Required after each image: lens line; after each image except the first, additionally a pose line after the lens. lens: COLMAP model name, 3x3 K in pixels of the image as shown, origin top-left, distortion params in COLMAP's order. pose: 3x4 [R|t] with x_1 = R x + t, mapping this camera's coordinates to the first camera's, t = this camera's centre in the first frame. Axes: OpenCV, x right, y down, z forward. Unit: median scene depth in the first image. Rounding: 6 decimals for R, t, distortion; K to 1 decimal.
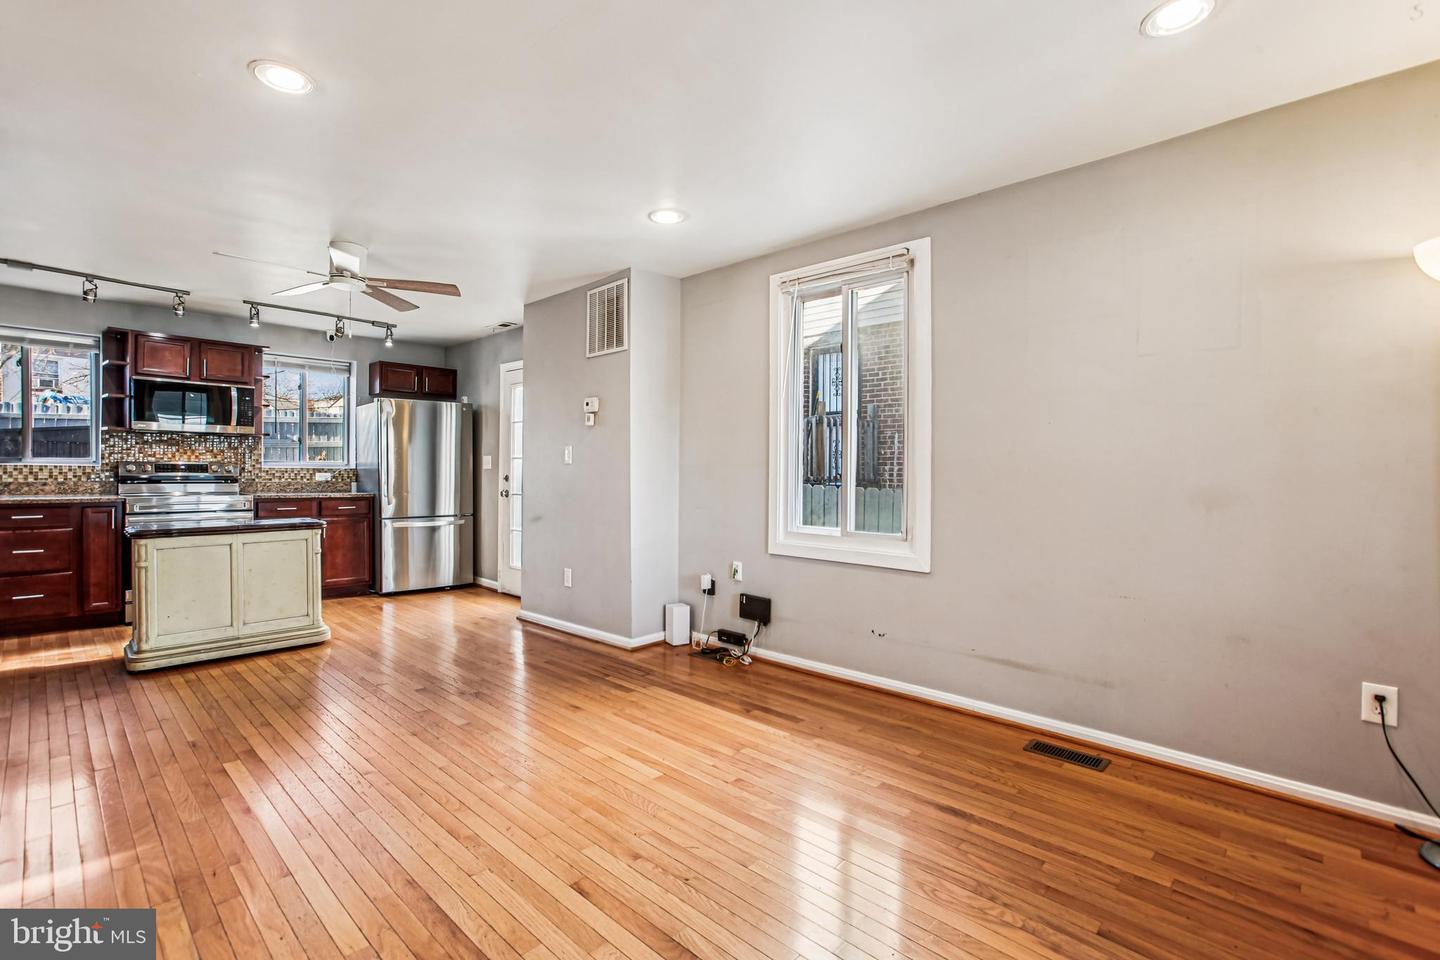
lens RADIAL K [[660.0, 0, 713.2], [0, 660.0, 476.8], [0, 0, 1]] dist [-0.035567, 0.028492]
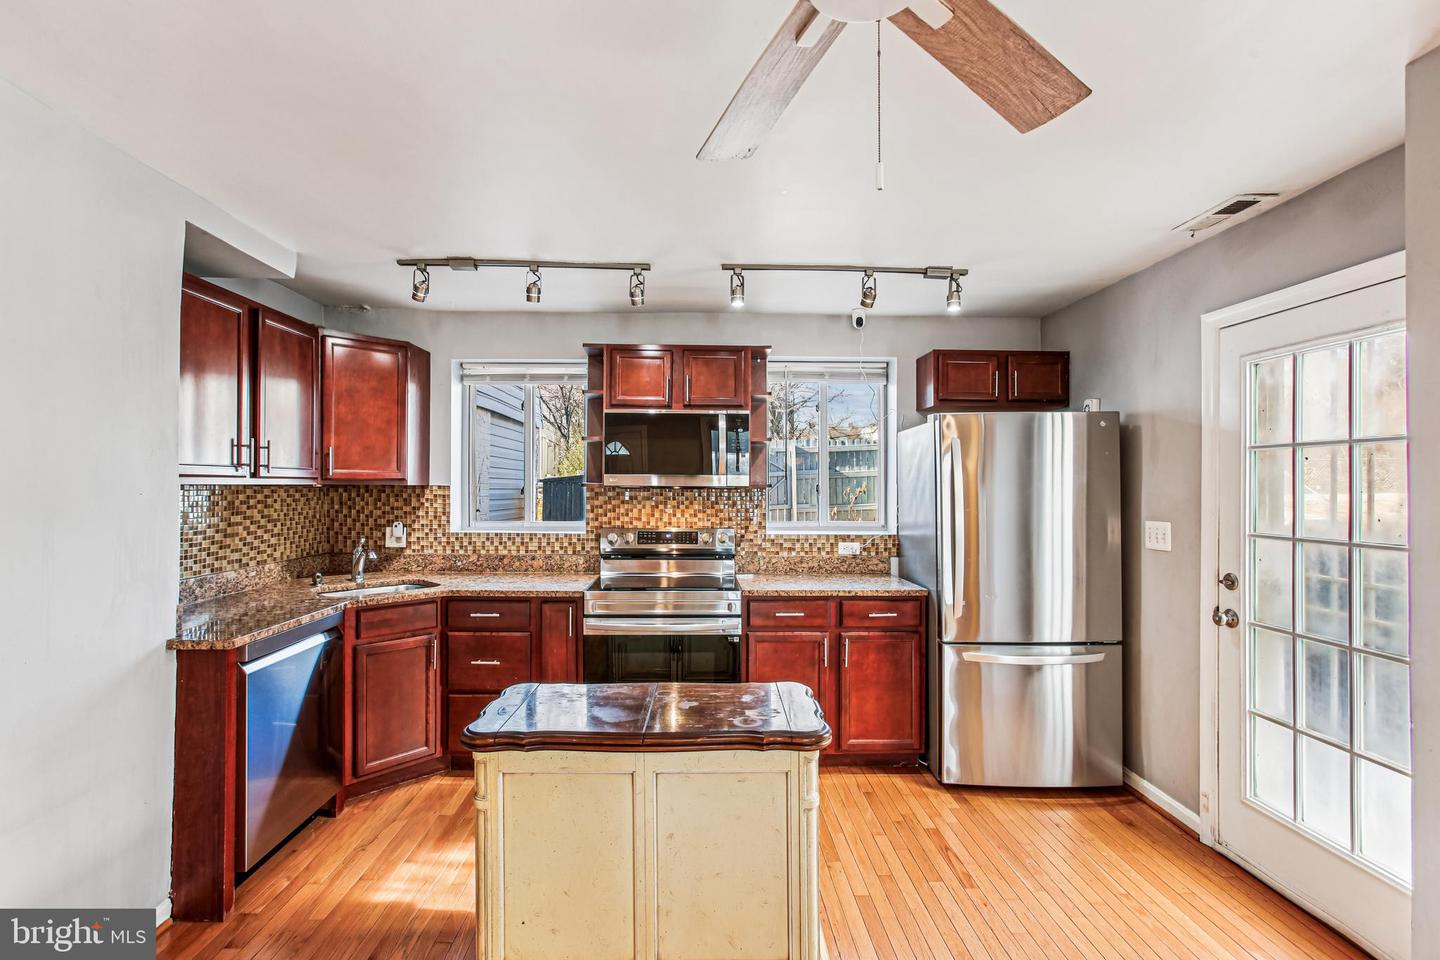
lens RADIAL K [[660.0, 0, 713.2], [0, 660.0, 476.8], [0, 0, 1]] dist [-0.035567, 0.028492]
pose [[0.717503, -0.016445, -0.696361, -0.341799], [-0.002984, 0.999640, -0.026682, -0.068733], [0.696549, 0.021222, 0.717195, 0.622971]]
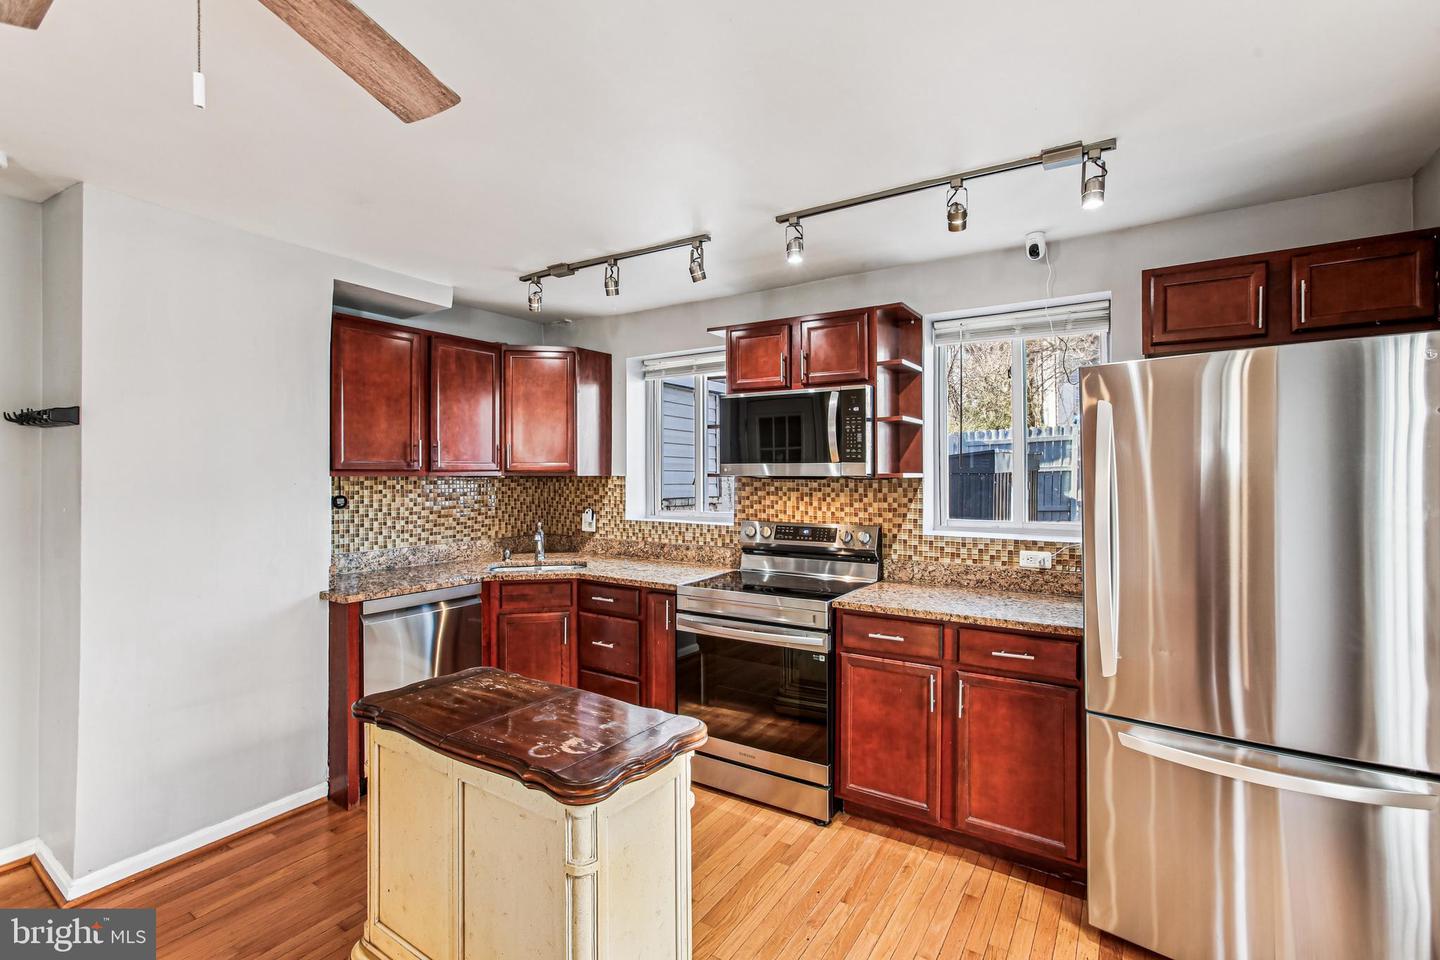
lens RADIAL K [[661.2, 0, 718.8], [0, 661.2, 469.0], [0, 0, 1]] dist [-0.037972, 0.029040]
pose [[0.195082, -0.017794, -0.980625, -0.253684], [-0.005701, 0.999798, -0.019276, -0.072028], [0.980770, 0.009351, 0.194942, 0.935181]]
